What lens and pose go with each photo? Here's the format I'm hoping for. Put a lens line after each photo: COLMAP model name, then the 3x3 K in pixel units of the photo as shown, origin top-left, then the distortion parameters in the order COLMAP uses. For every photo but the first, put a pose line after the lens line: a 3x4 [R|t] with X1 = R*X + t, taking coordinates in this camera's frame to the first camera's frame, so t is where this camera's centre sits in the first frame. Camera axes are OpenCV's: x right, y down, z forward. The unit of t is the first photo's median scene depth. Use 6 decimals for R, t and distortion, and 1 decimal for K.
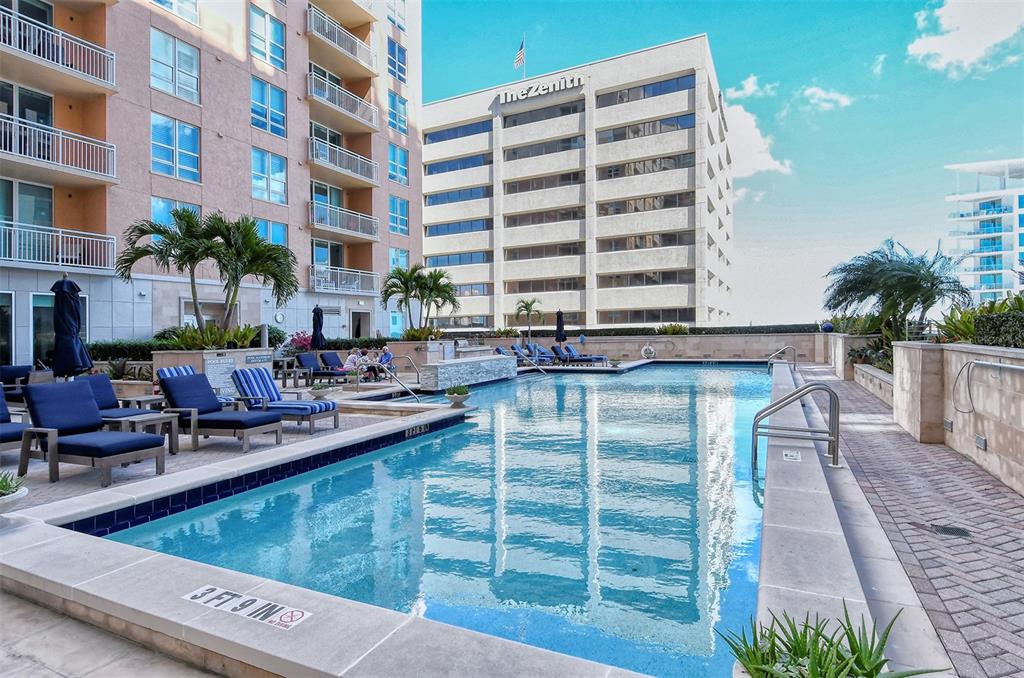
lens RADIAL K [[541.8, 0, 512.1], [0, 541.8, 334.4], [0, 0, 1]] dist [0.002204, 0.000454]
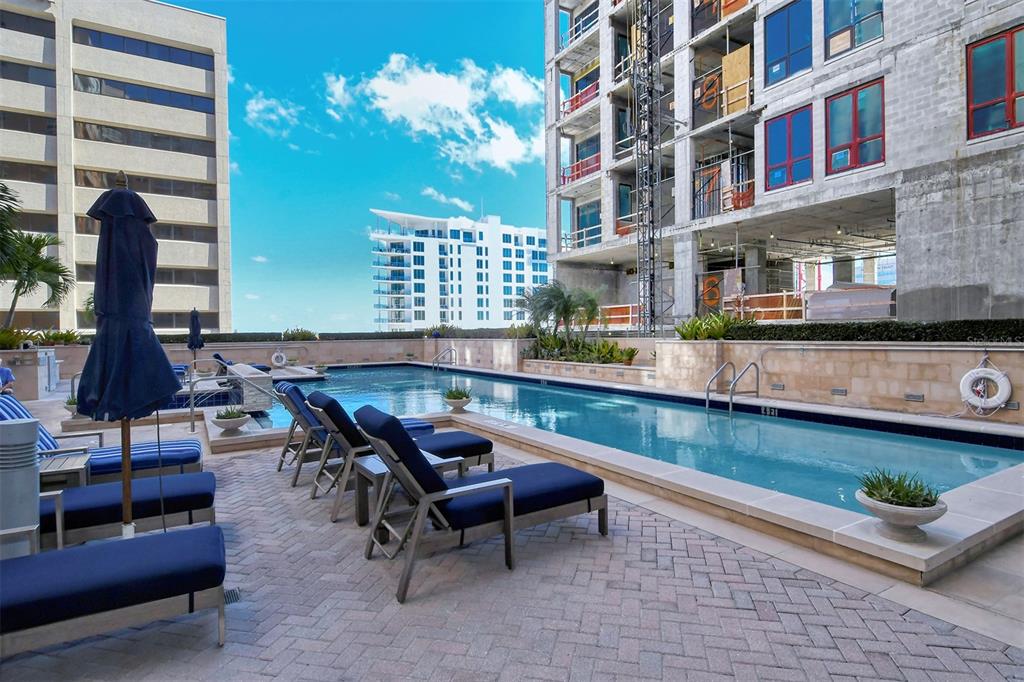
lens RADIAL K [[547.5, 0, 511.0], [0, 547.5, 342.5], [0, 0, 1]] dist [0.011069, -0.011320]
pose [[0.522910, -0.001198, 0.852387, -0.192361], [0.003518, 0.999994, -0.000753, 0.003438], [-0.852381, 0.003392, 0.522910, 0.093930]]
